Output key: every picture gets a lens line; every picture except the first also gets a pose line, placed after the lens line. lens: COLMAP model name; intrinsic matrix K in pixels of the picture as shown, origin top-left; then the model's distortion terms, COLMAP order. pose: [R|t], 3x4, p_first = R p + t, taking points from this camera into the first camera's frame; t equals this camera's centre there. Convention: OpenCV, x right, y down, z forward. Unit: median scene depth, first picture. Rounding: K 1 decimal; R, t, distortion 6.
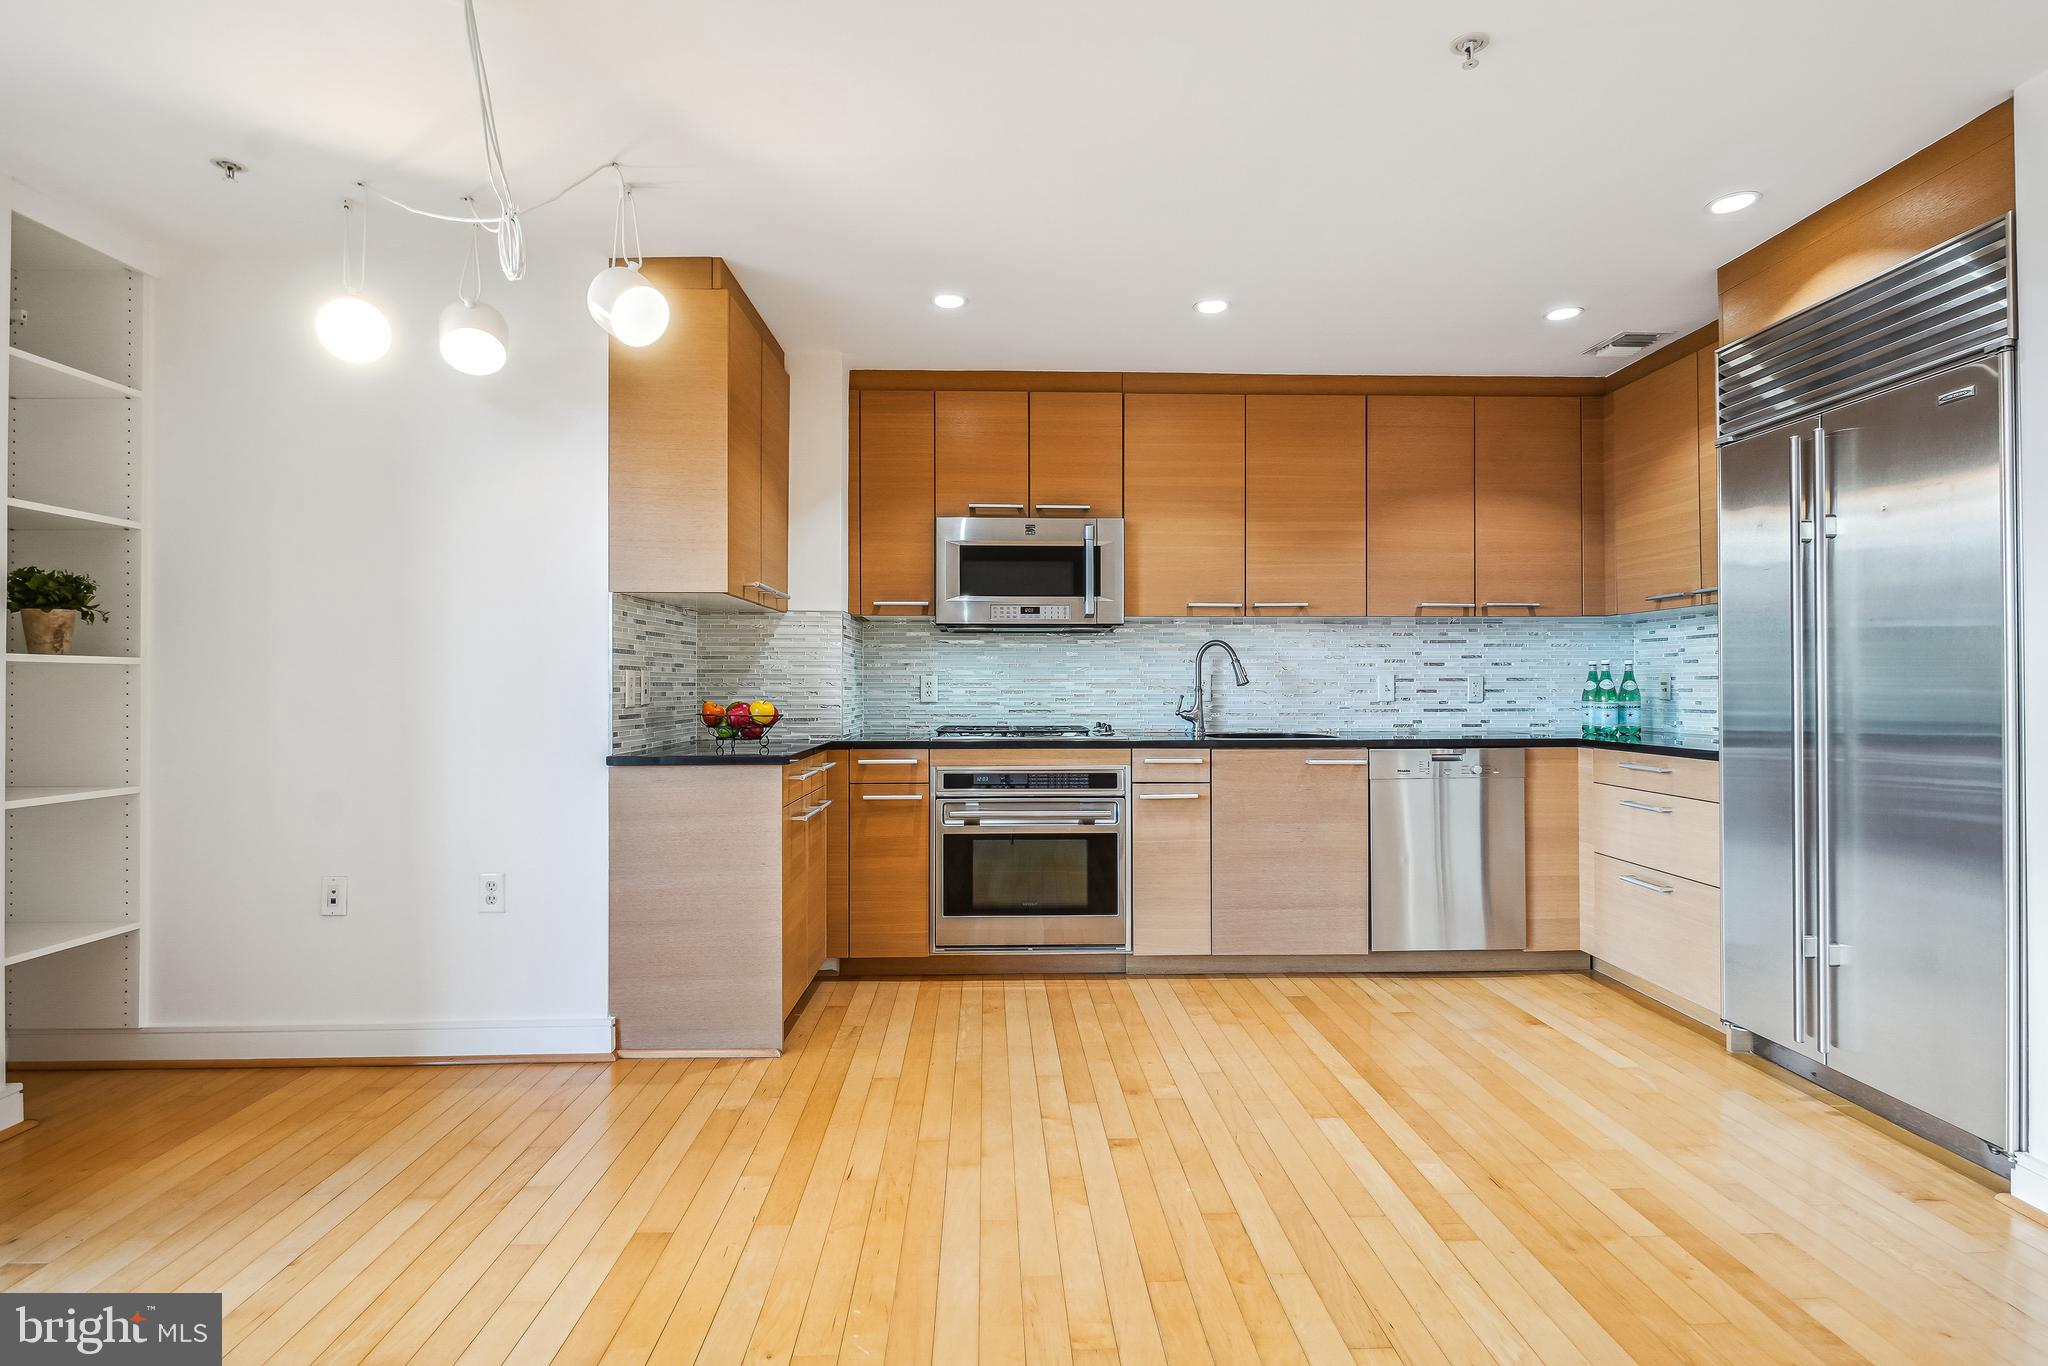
lens RADIAL K [[1010.7, 0, 1036.0], [0, 1010.7, 677.9], [0, 0, 1]] dist [0.010660, -0.013612]
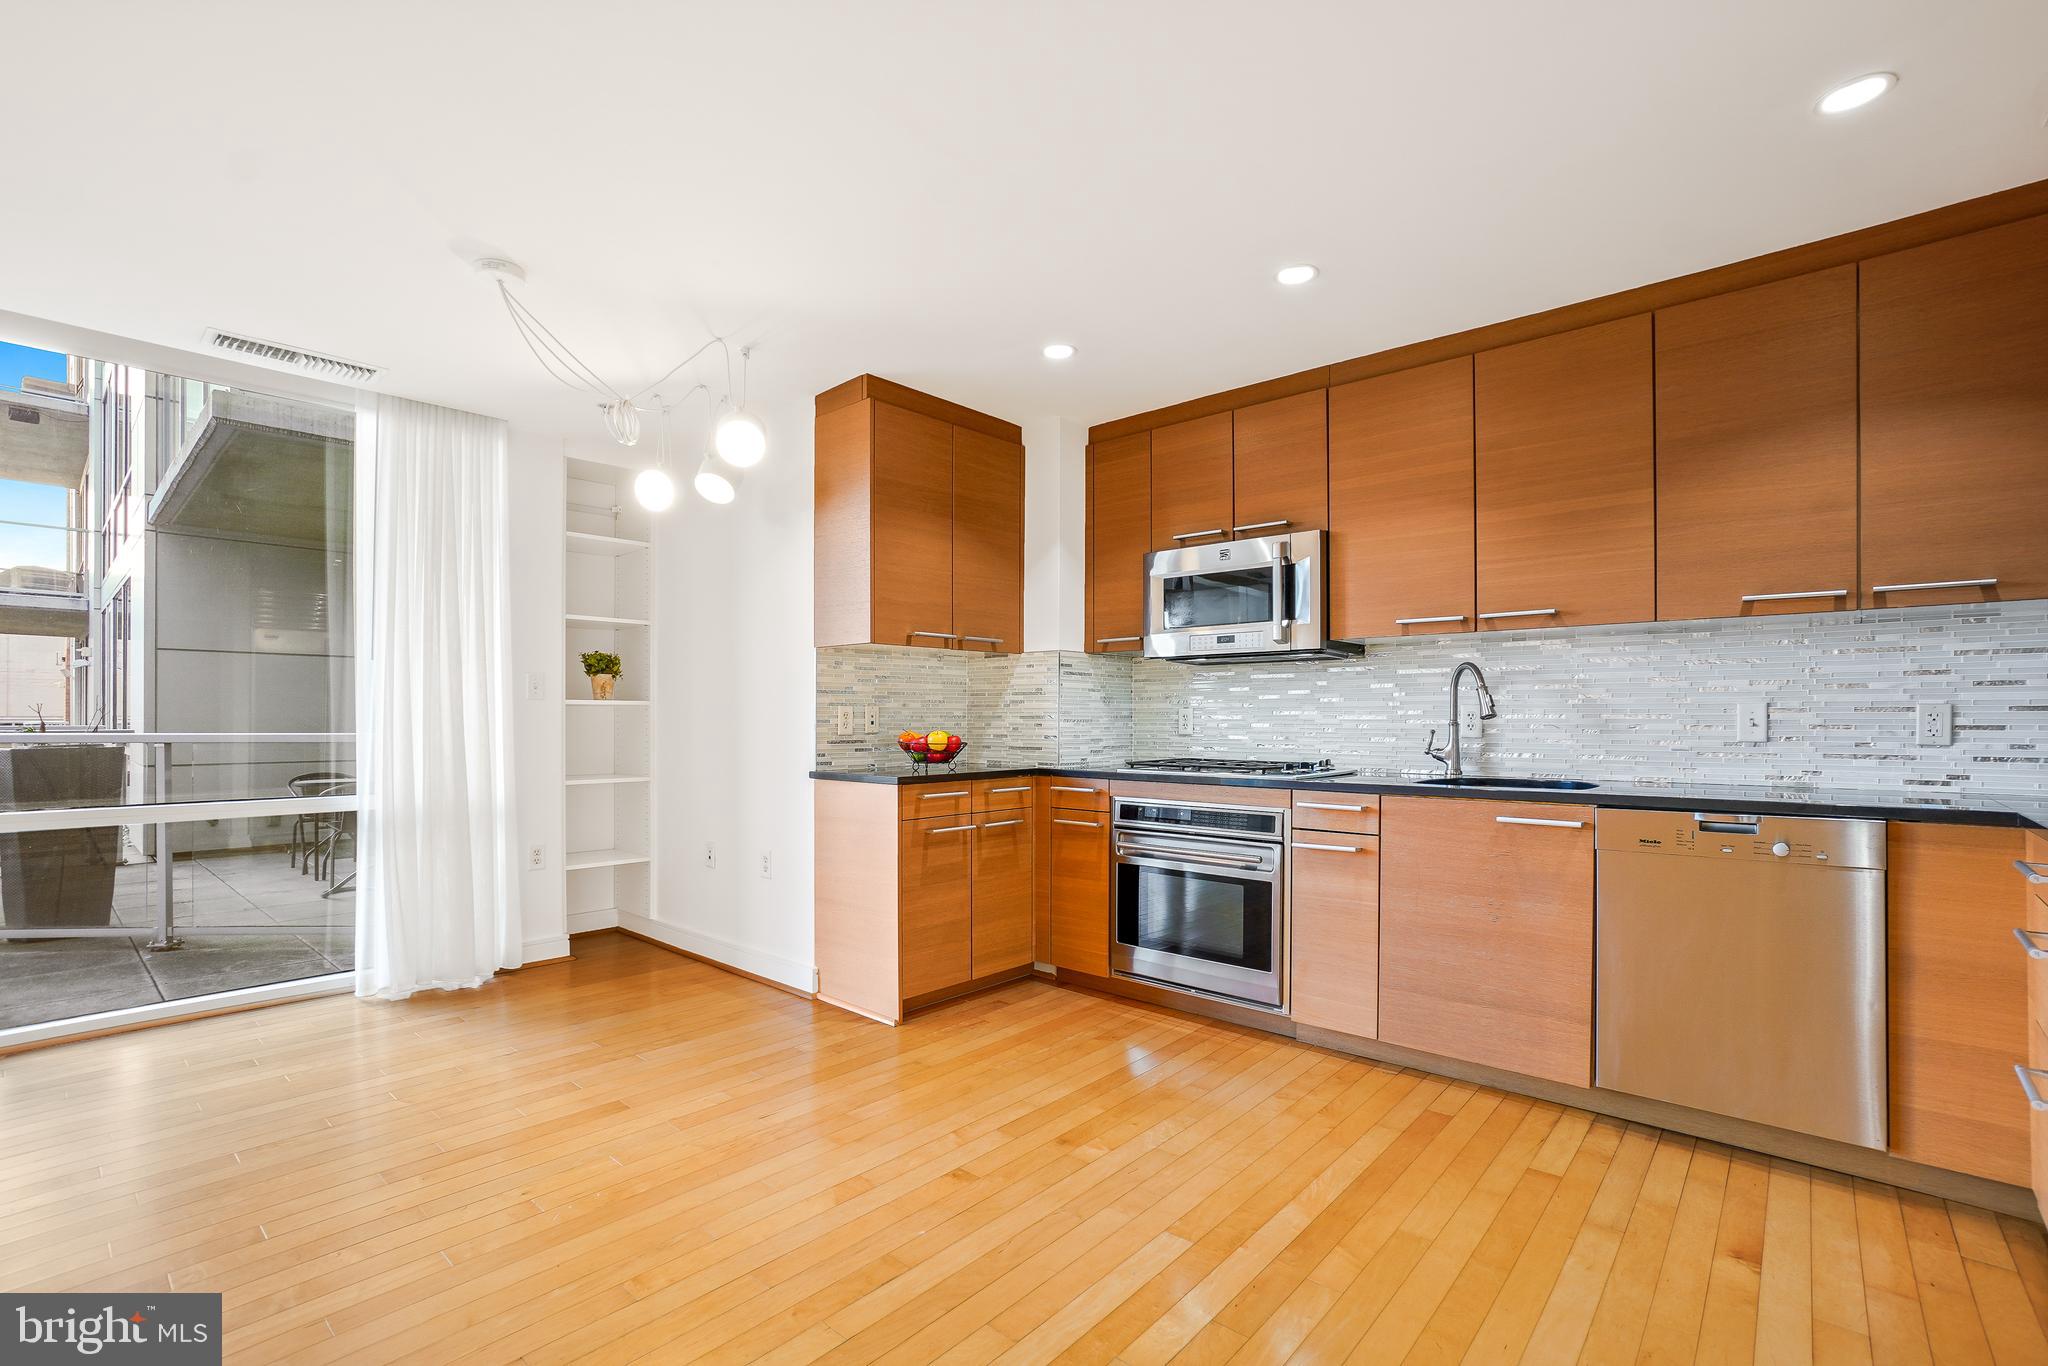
lens RADIAL K [[926.9, 0, 1030.0], [0, 926.9, 720.0], [0, 0, 1]] dist [-0.051629, 0.021774]
pose [[0.720237, 0.001738, -0.693725, 0.482845], [0.004431, 0.999965, 0.007106, 0.002227], [0.693713, -0.008192, 0.720204, 0.252944]]
